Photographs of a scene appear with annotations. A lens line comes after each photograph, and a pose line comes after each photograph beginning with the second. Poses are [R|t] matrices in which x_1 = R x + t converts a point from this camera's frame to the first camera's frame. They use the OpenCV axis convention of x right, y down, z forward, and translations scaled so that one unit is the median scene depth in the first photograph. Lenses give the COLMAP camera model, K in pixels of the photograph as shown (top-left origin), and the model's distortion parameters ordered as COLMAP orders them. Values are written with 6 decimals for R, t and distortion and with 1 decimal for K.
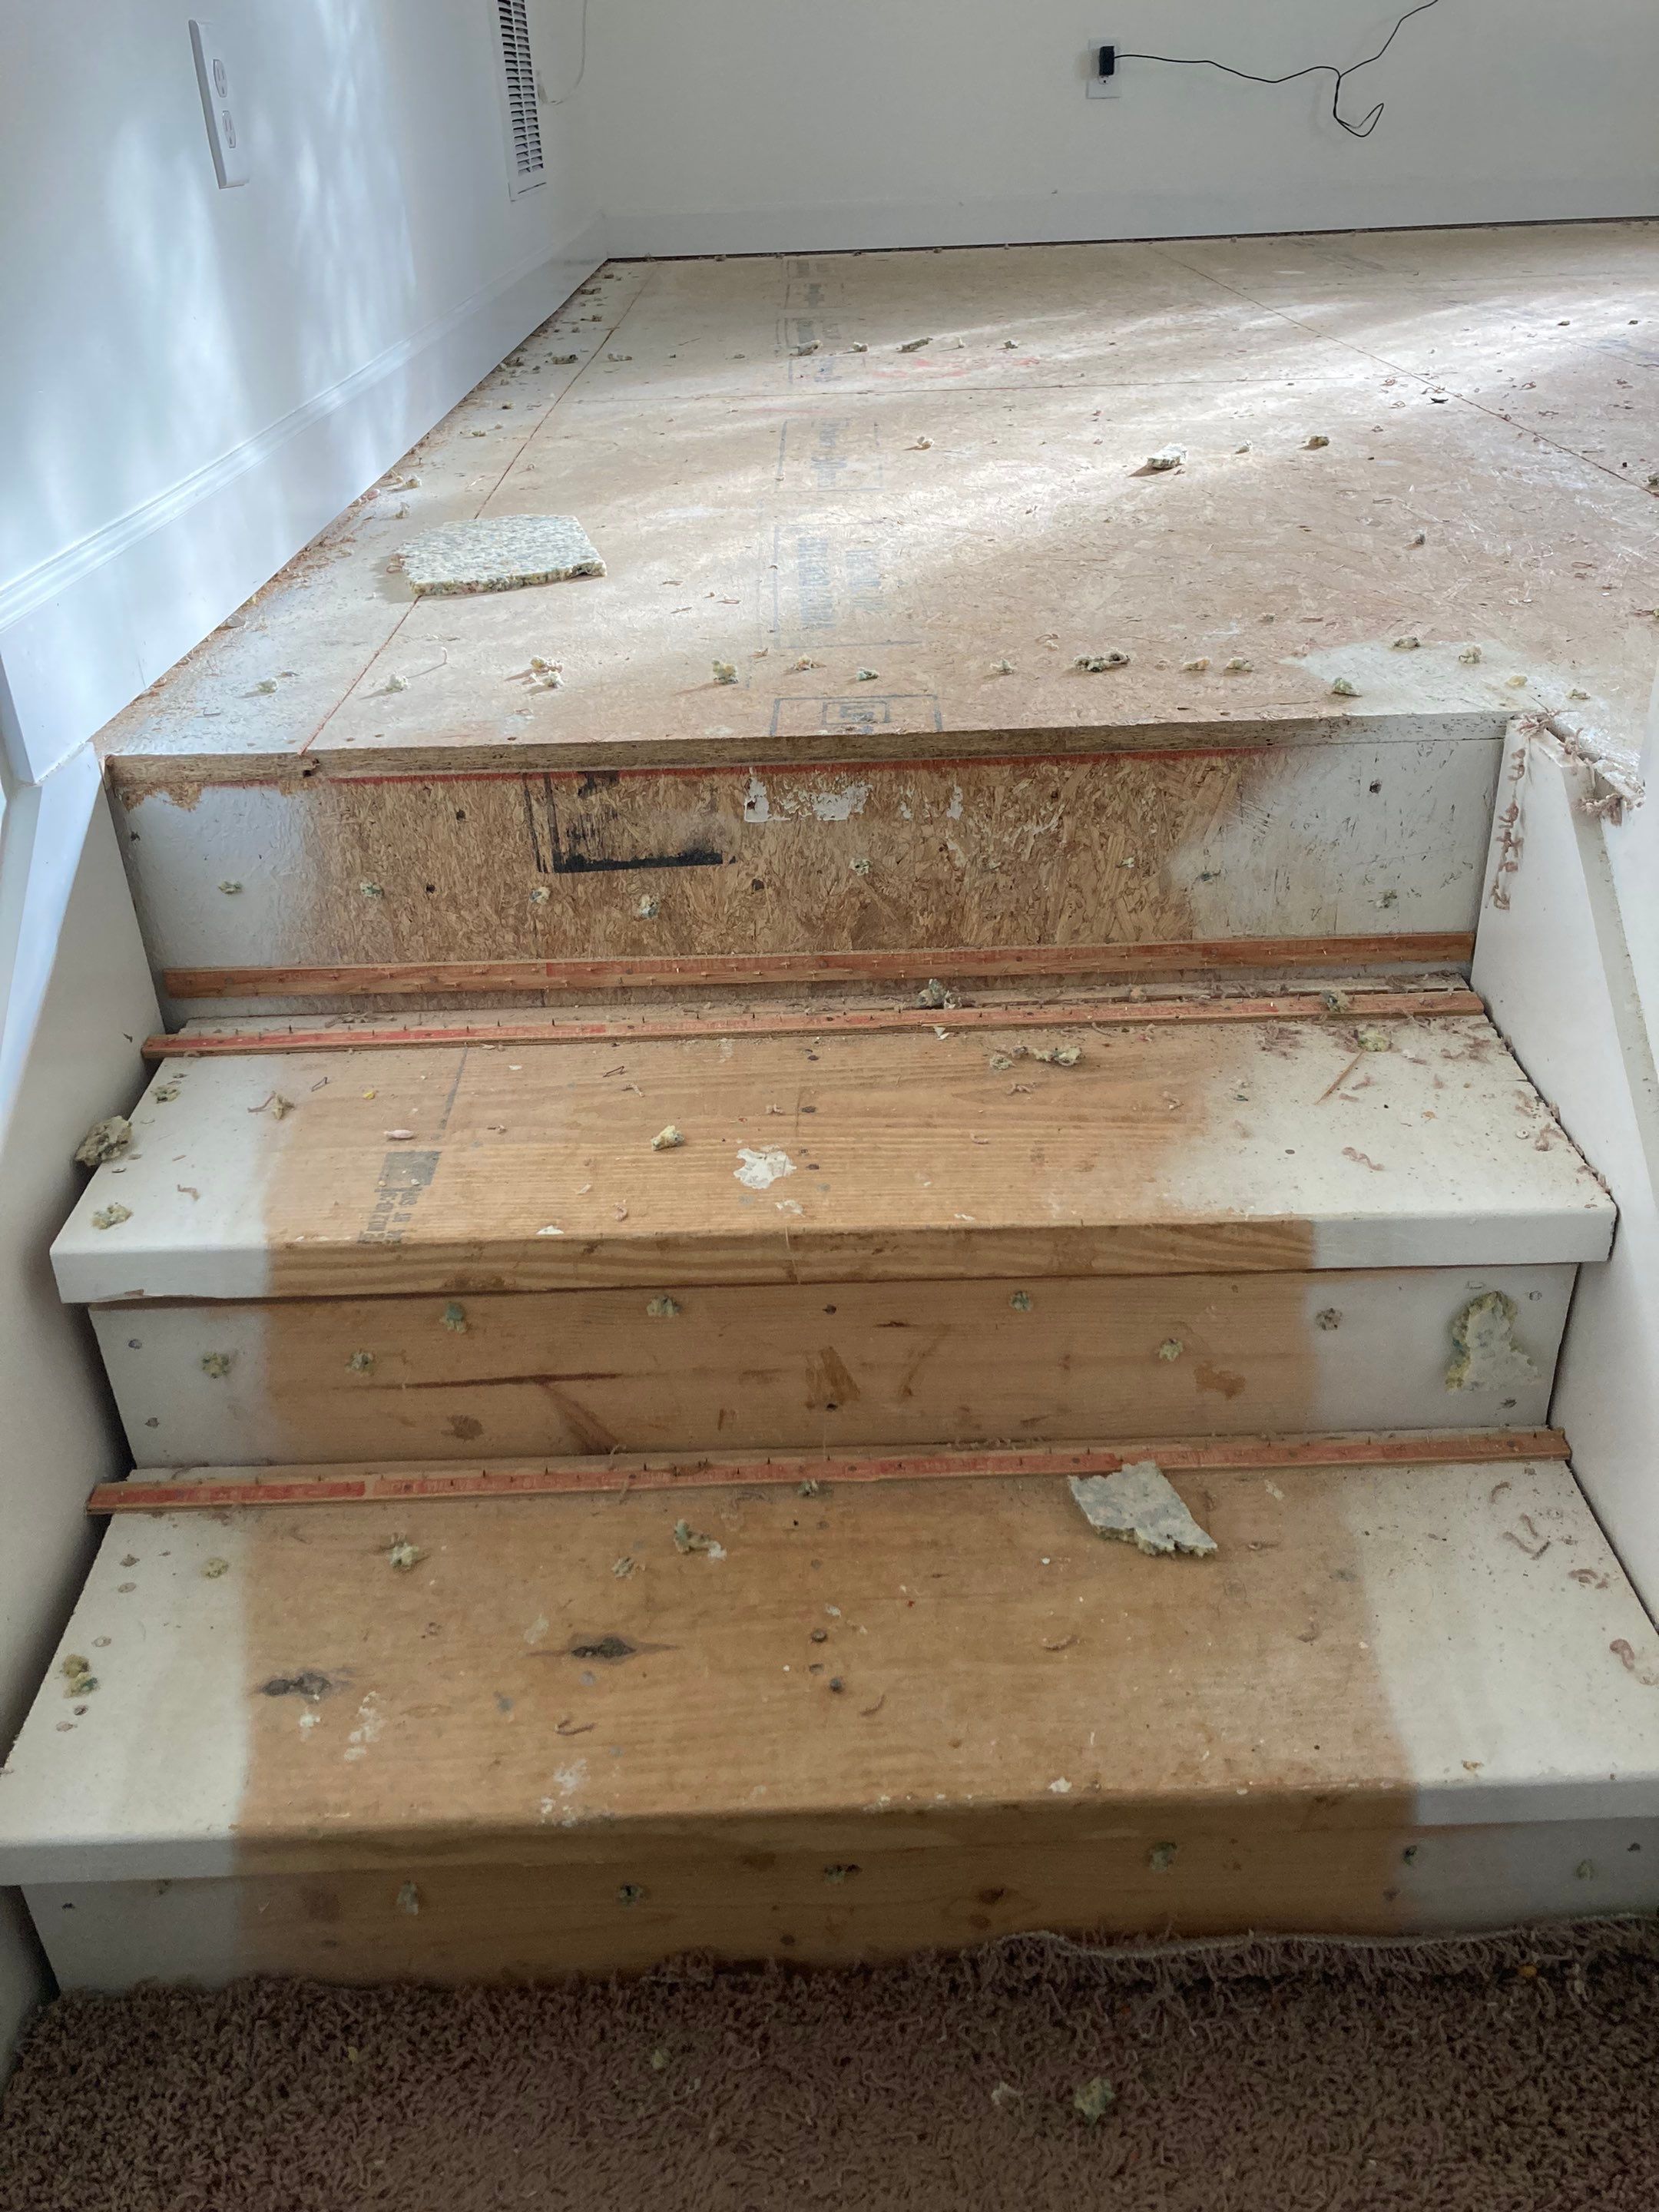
lens RADIAL K [[1807.5, 0, 829.5], [0, 1807.5, 1106.0], [0, 0, 1]] dist [0.011552, -0.001617]
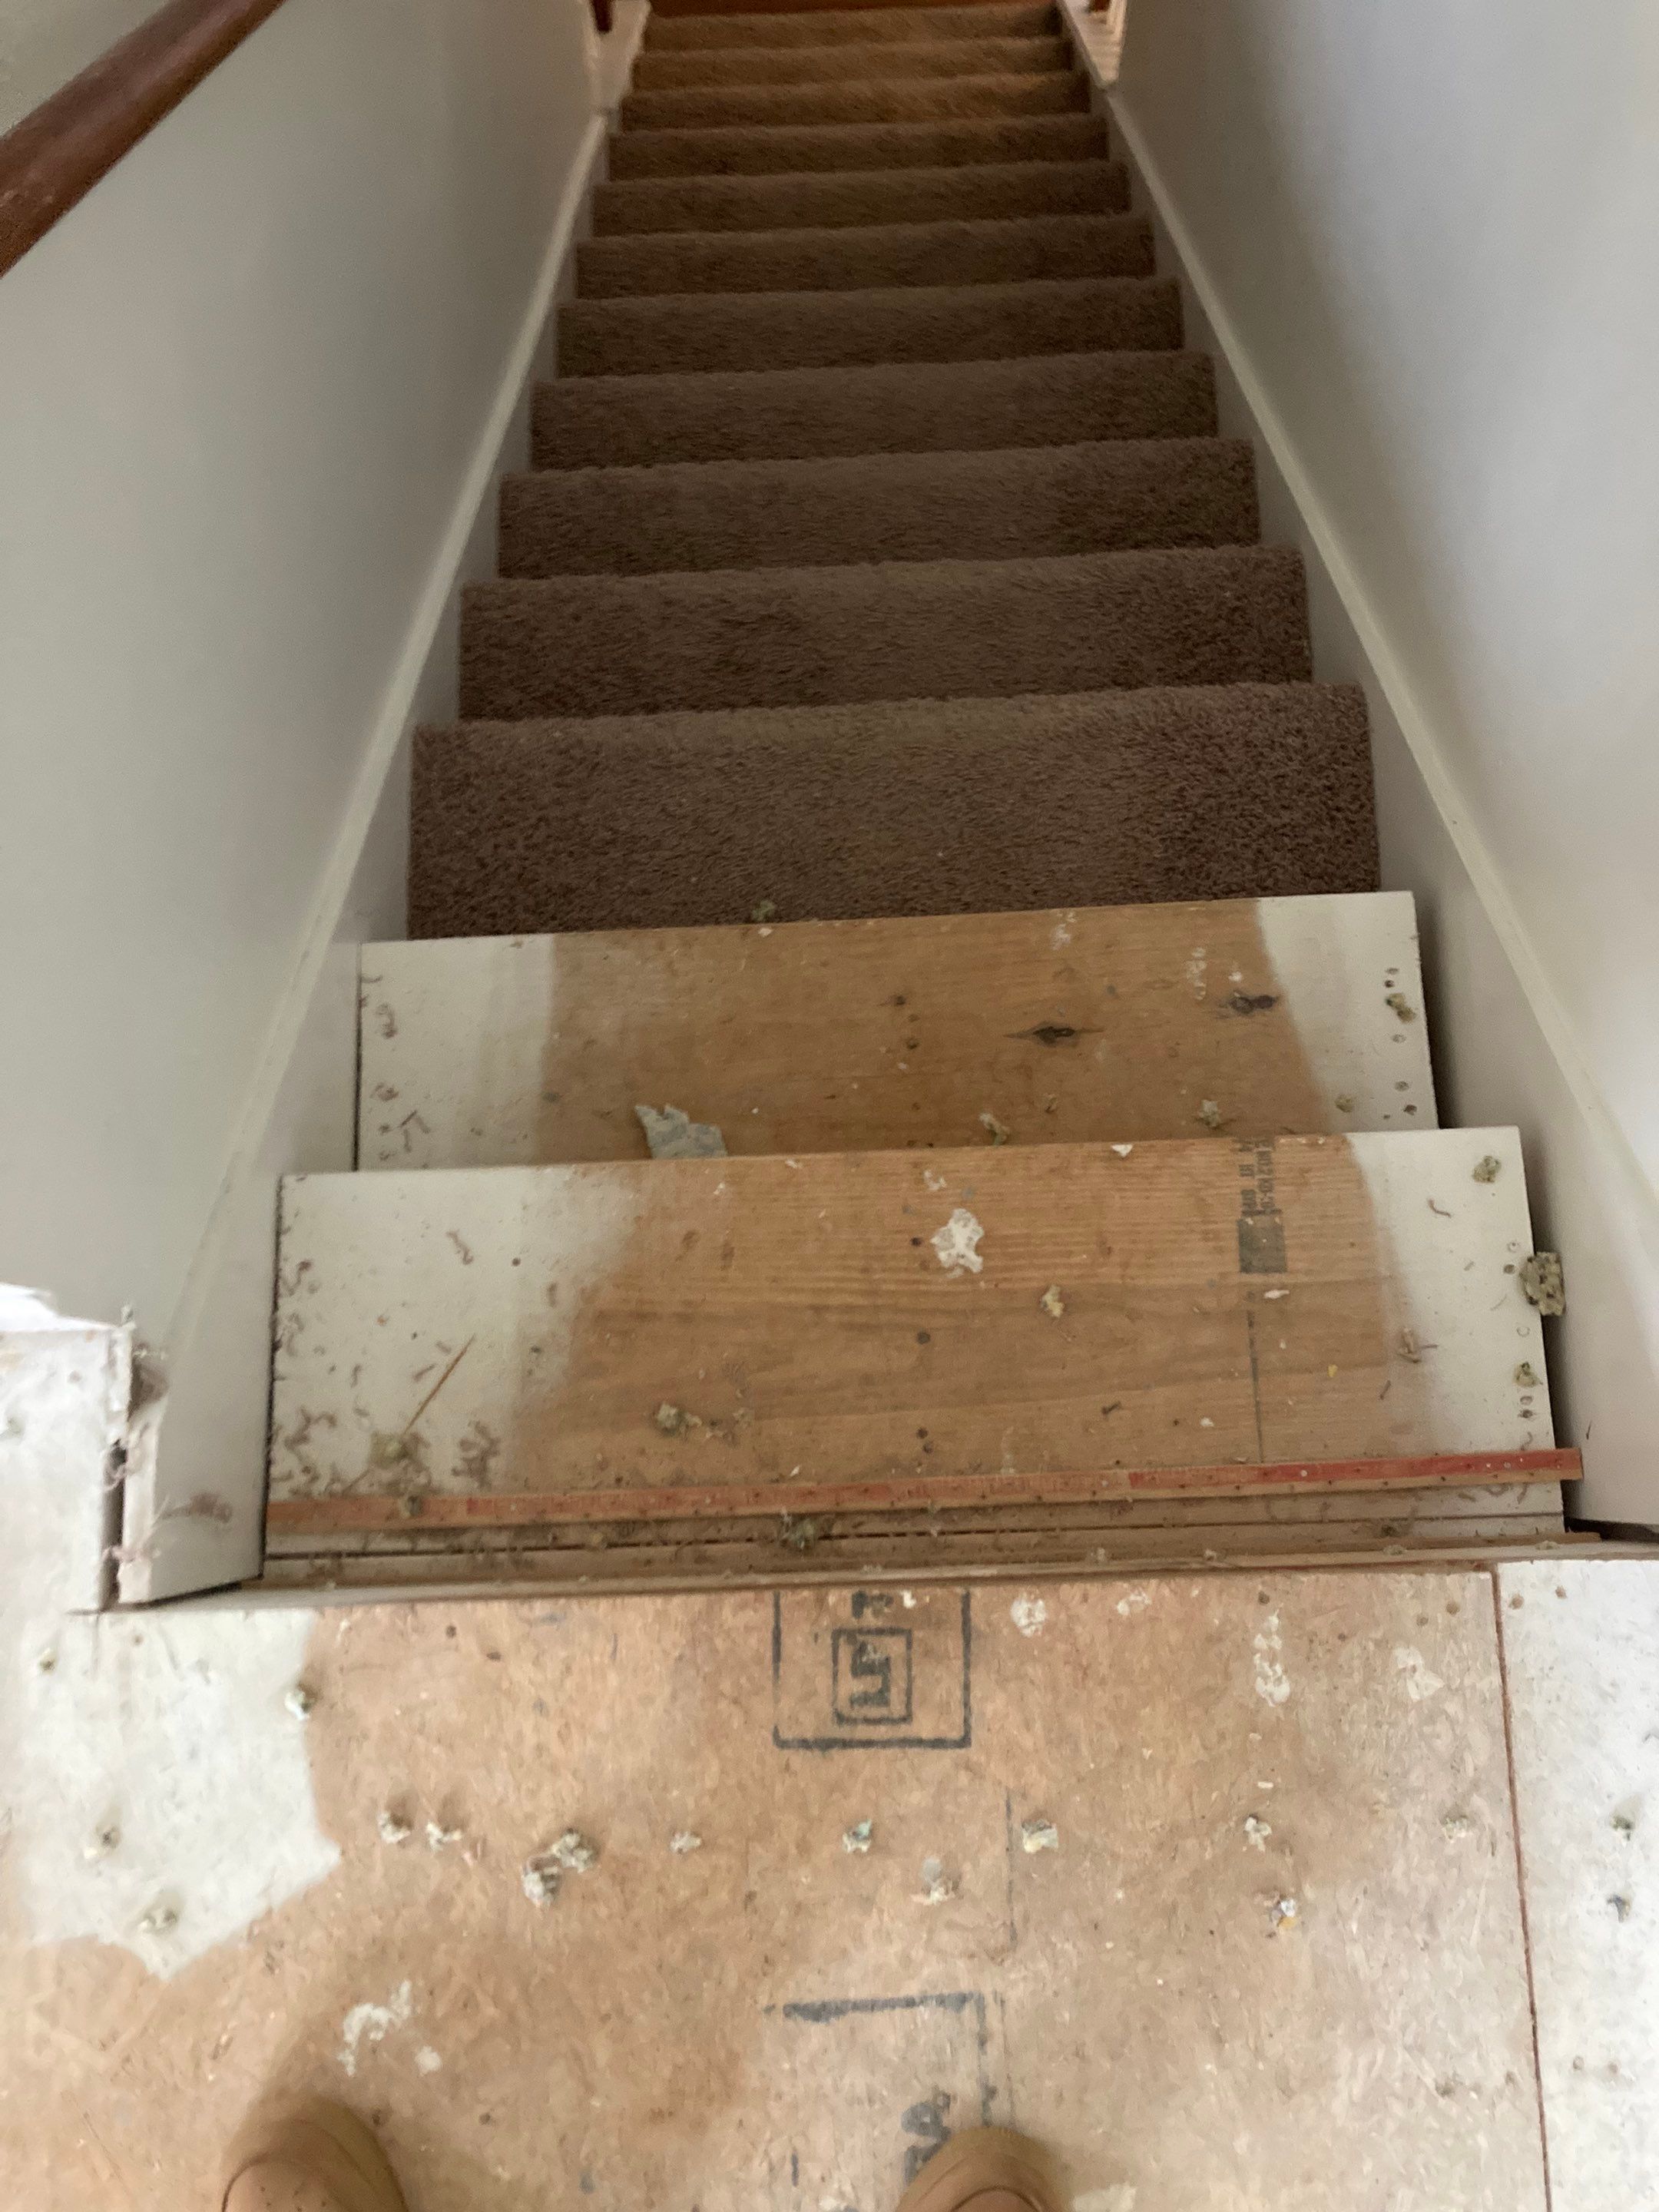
lens RADIAL K [[1774.1, 0, 887.3], [0, 1774.1, 1105.1], [0, 0, 1]] dist [0.125770, -0.001810]
pose [[-0.999047, 0.027099, 0.034230, -0.034069], [0.023089, -0.337459, 0.941057, -1.114319], [0.037053, 0.940950, 0.336512, 0.549824]]
